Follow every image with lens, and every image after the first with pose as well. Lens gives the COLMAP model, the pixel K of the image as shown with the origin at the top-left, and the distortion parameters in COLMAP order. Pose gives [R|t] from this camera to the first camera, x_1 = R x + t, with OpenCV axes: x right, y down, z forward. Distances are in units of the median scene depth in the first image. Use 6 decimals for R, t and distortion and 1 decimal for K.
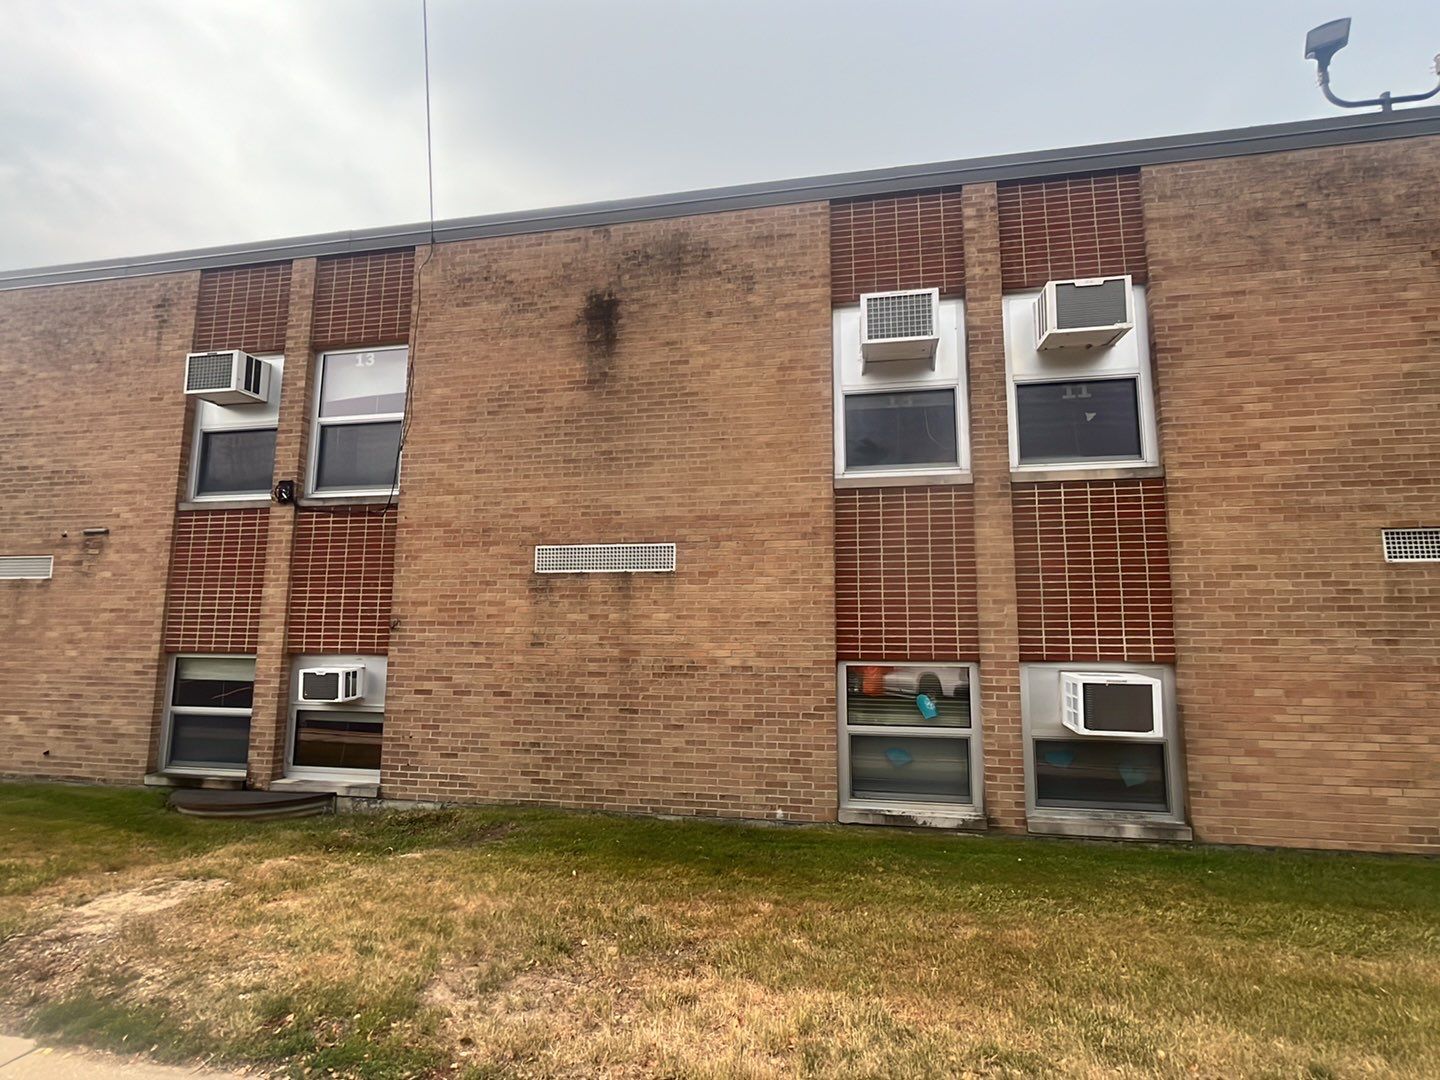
lens RADIAL K [[705.6, 0, 720.6], [0, 705.6, 561.9], [0, 0, 1]] dist [-0.002921, -0.000576]
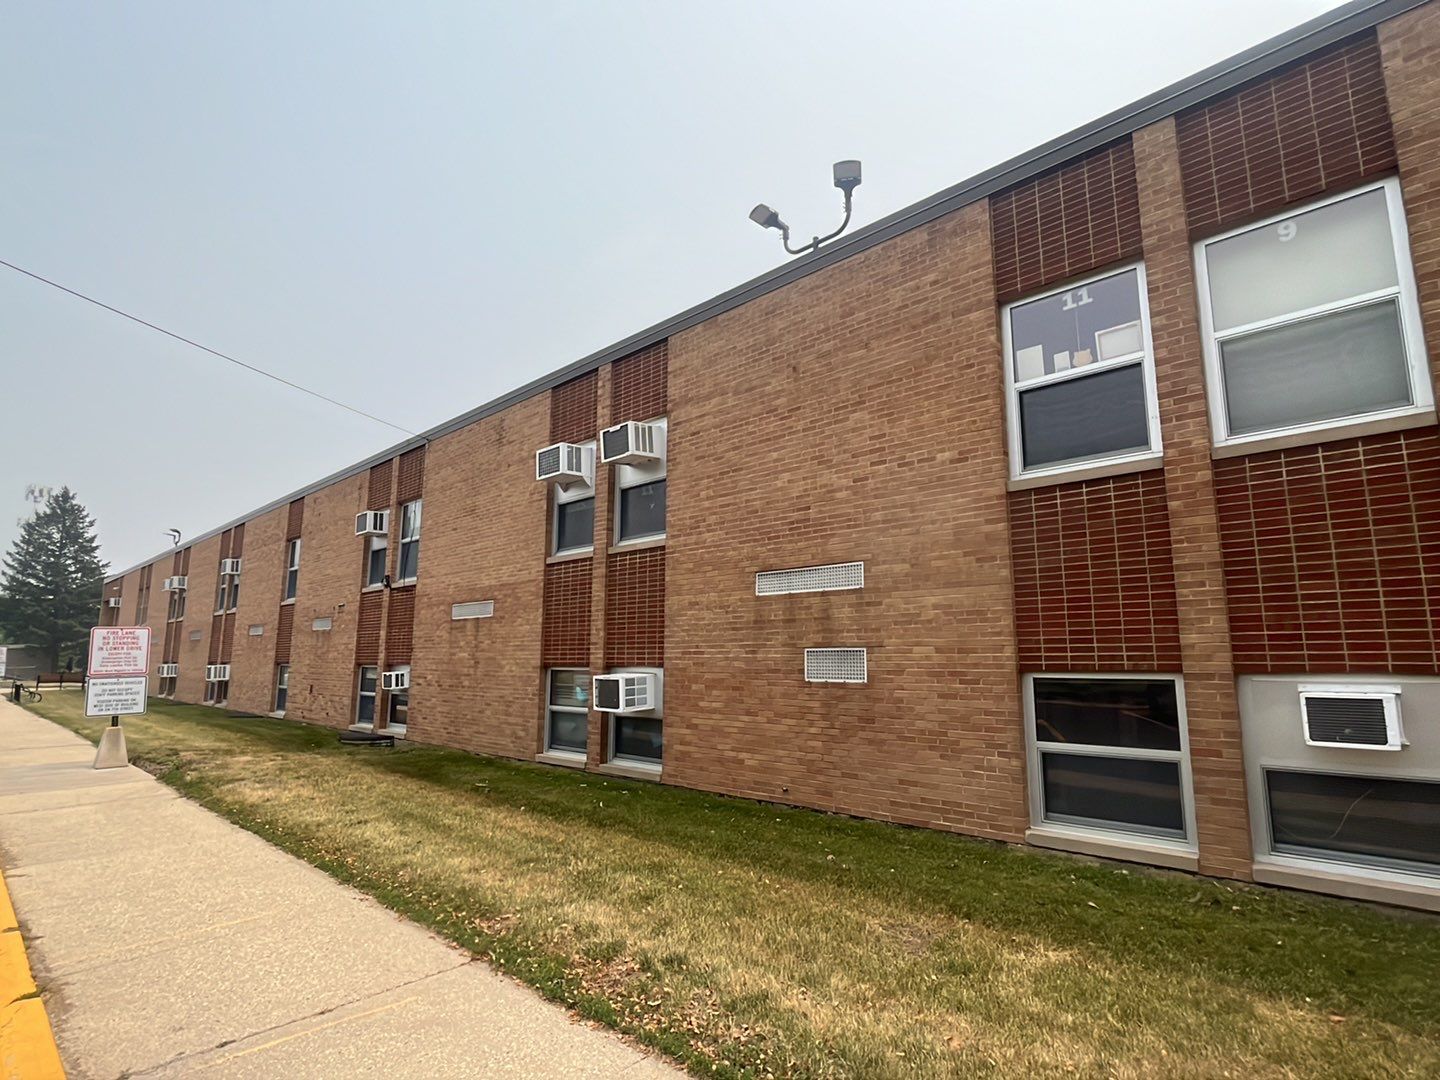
lens RADIAL K [[757.6, 0, 720.0], [0, 757.6, 540.0], [0, 0, 1]] dist [-0.005095, 0.000005]
pose [[0.835861, -0.094410, -0.540761, 1.224865], [0.073360, 0.995475, -0.060404, -0.017780], [0.544017, 0.010819, 0.839004, -0.238123]]
